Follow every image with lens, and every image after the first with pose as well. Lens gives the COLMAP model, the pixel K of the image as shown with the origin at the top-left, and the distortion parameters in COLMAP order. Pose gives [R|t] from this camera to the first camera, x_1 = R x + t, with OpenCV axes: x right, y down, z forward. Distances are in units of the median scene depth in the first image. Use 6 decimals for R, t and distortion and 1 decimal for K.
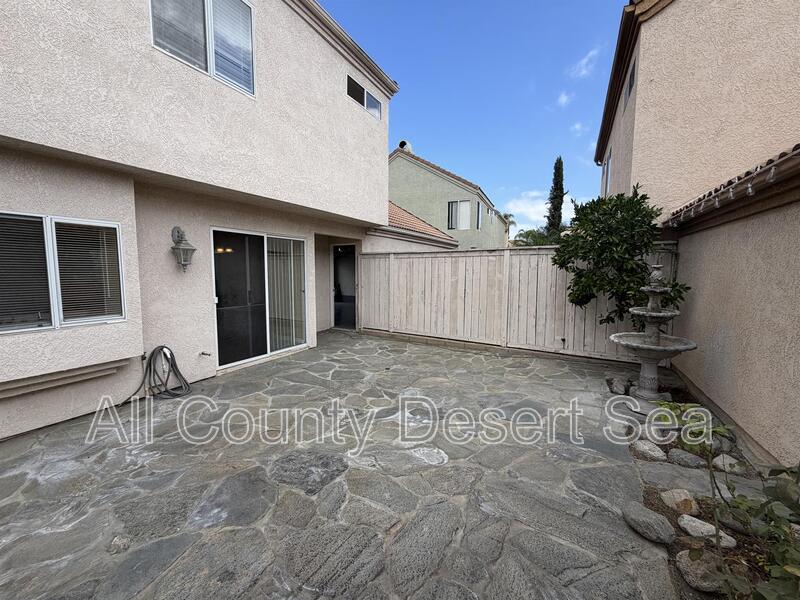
lens RADIAL K [[319.9, 0, 400.0], [0, 319.9, 300.0], [0, 0, 1]] dist [-0.000737, 0.000142]
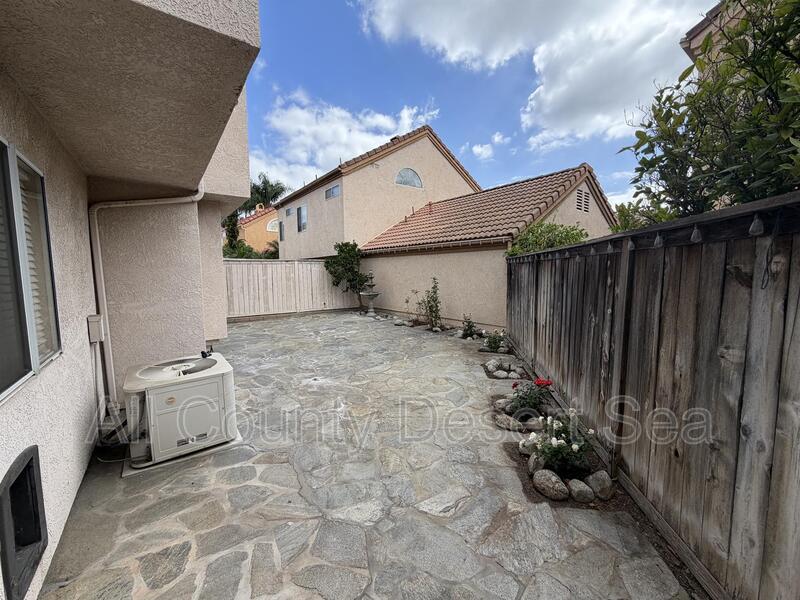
lens RADIAL K [[319.9, 0, 400.0], [0, 319.9, 300.0], [0, 0, 1]] dist [-0.000737, 0.000142]
pose [[0.399698, -0.095597, 0.911648, -1.065369], [0.099507, 0.993195, 0.060521, 0.018367], [-0.911230, 0.066525, 0.406491, -0.292062]]
